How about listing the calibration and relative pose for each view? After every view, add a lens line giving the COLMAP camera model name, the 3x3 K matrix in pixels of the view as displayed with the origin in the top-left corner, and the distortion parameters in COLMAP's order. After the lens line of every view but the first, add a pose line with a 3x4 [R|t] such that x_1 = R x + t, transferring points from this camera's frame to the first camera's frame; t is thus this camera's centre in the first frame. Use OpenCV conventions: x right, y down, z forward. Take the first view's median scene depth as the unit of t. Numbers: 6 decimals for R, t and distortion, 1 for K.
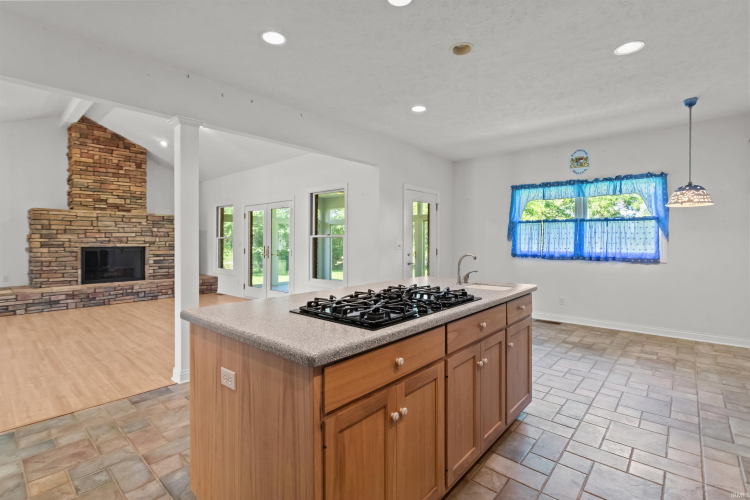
lens RADIAL K [[352.2, 0, 374.2], [0, 352.2, 243.6], [0, 0, 1]] dist [0.000601, 0.003297]
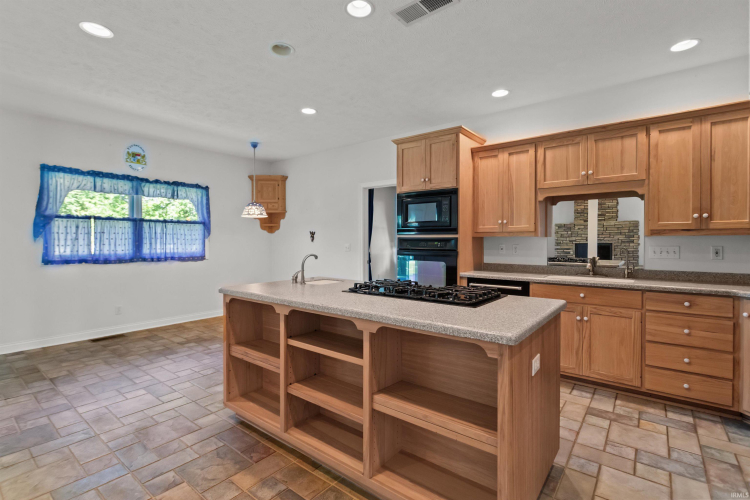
lens RADIAL K [[352.2, 0, 375.6], [0, 352.2, 247.0], [0, 0, 1]] dist [0.000601, 0.003297]
pose [[-0.057342, -0.016743, 0.998214, -0.312251], [0.007872, 0.999821, 0.017222, -0.003579], [-0.998324, 0.008846, -0.057200, 0.324924]]
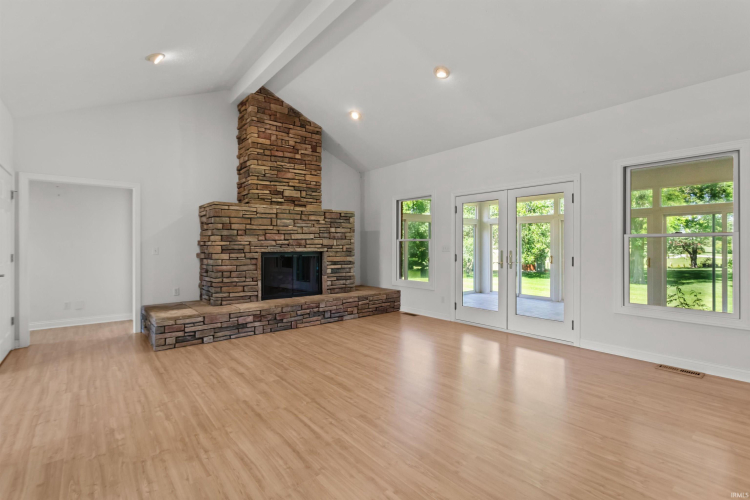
lens RADIAL K [[352.2, 0, 375.7], [0, 352.2, 245.1], [0, 0, 1]] dist [0.000601, 0.003297]
pose [[0.987650, -0.003980, -0.156627, -0.475147], [0.002773, 0.999965, -0.007924, 0.000907], [0.156653, 0.007392, 0.987626, 0.284707]]
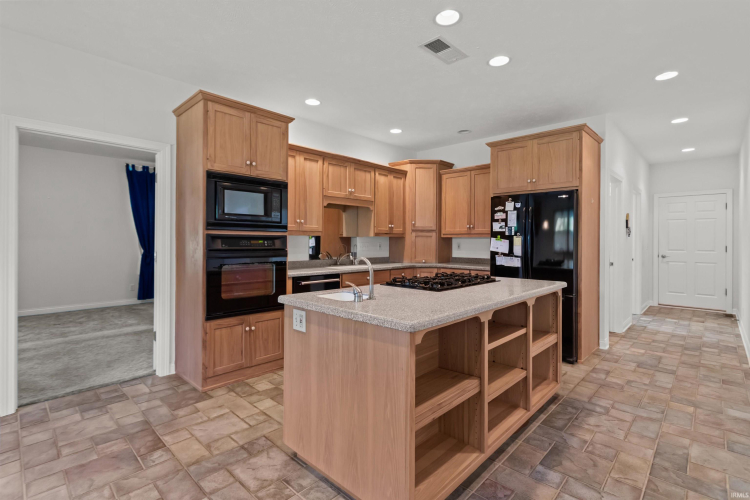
lens RADIAL K [[352.2, 0, 376.2], [0, 352.2, 243.8], [0, 0, 1]] dist [0.000601, 0.003297]
pose [[-0.999209, -0.004910, 0.039459, 0.077092], [-0.004134, 0.999797, 0.019717, -0.006333], [-0.039548, 0.019538, -0.999027, 0.670833]]
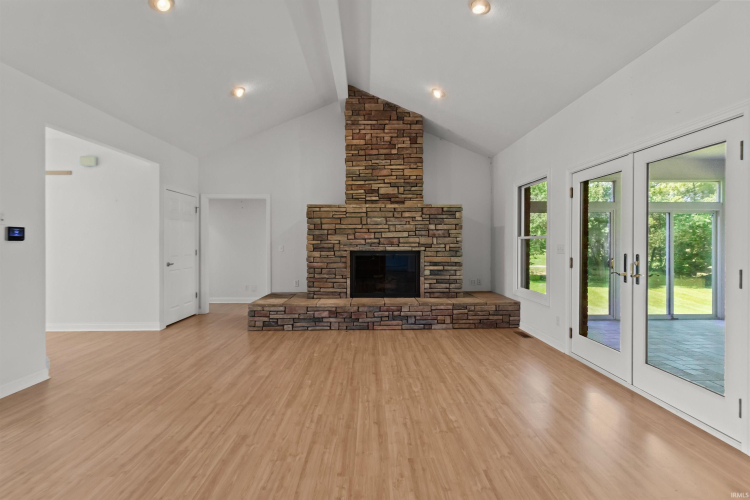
lens RADIAL K [[352.2, 0, 376.1], [0, 352.2, 242.0], [0, 0, 1]] dist [0.000601, 0.003297]
pose [[0.681788, -0.005146, -0.731532, -0.215965], [-0.002582, 0.999952, -0.009440, -0.002852], [0.731545, 0.008325, 0.681742, 0.515918]]
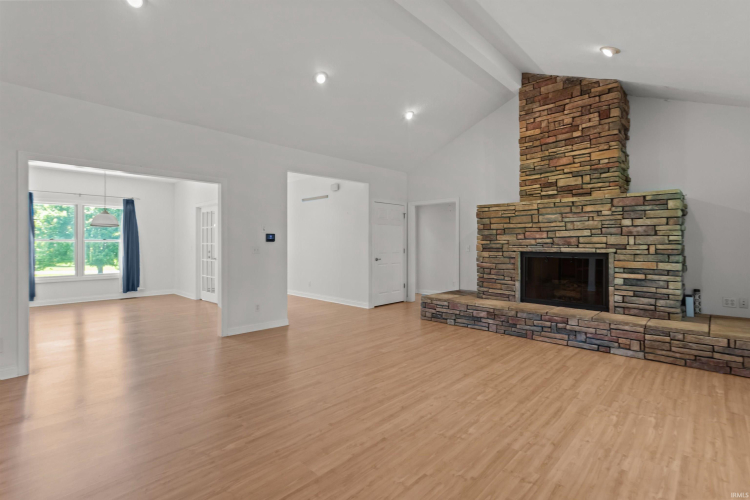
lens RADIAL K [[352.2, 0, 377.3], [0, 352.2, 242.8], [0, 0, 1]] dist [0.000601, 0.003297]
pose [[-0.030672, -0.003036, -0.999525, -0.083360], [-0.007345, 0.999969, -0.002812, -0.004645], [0.999503, 0.007255, -0.030693, 0.745452]]
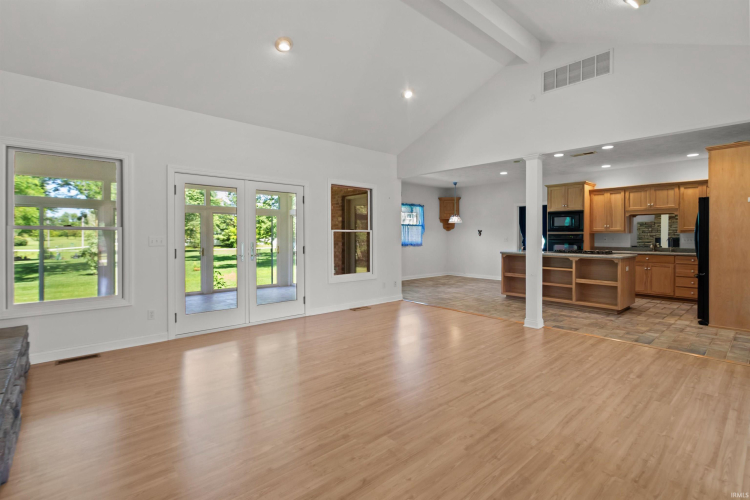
lens RADIAL K [[352.2, 0, 374.7], [0, 352.2, 240.4], [0, 0, 1]] dist [0.000601, 0.003297]
pose [[0.115221, -0.010755, 0.993282, -1.000902], [0.007464, 0.999923, 0.009961, -0.002521], [-0.993312, 0.006266, 0.115293, 0.713411]]
